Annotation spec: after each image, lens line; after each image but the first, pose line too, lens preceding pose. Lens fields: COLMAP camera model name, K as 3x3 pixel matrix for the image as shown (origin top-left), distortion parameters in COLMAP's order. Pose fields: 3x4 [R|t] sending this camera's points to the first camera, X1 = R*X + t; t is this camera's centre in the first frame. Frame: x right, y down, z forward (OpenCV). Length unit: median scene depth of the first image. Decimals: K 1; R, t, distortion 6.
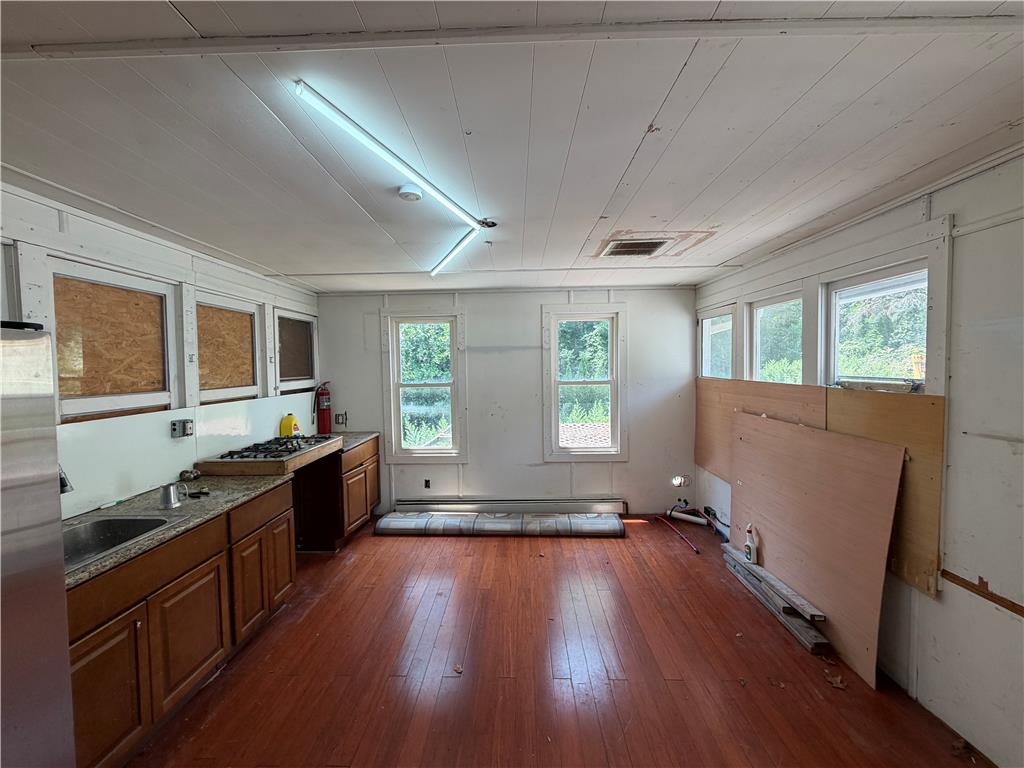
lens RADIAL K [[407.9, 0, 508.6], [0, 407.9, 382.5], [0, 0, 1]] dist [-0.001093, 0.000567]
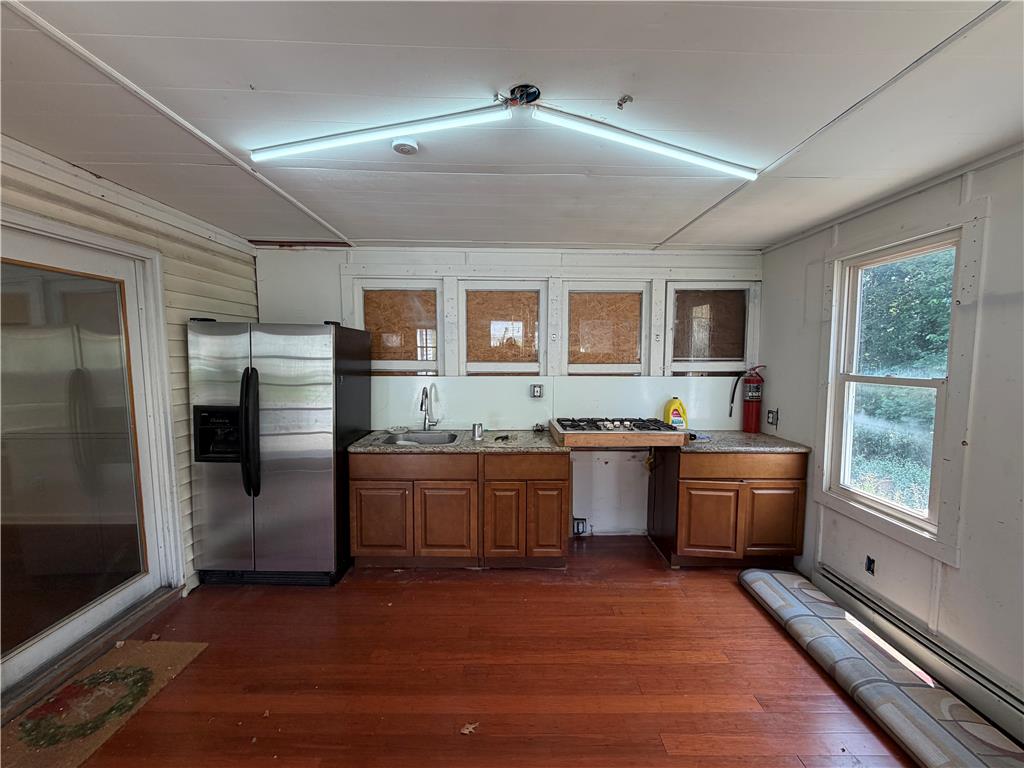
lens RADIAL K [[407.9, 0, 513.3], [0, 407.9, 385.4], [0, 0, 1]] dist [-0.001093, 0.000567]
pose [[0.045058, 0.093566, -0.994593, 0.331566], [-0.047329, 0.994686, 0.091431, -0.014802], [0.997863, 0.042953, 0.049247, 0.565454]]
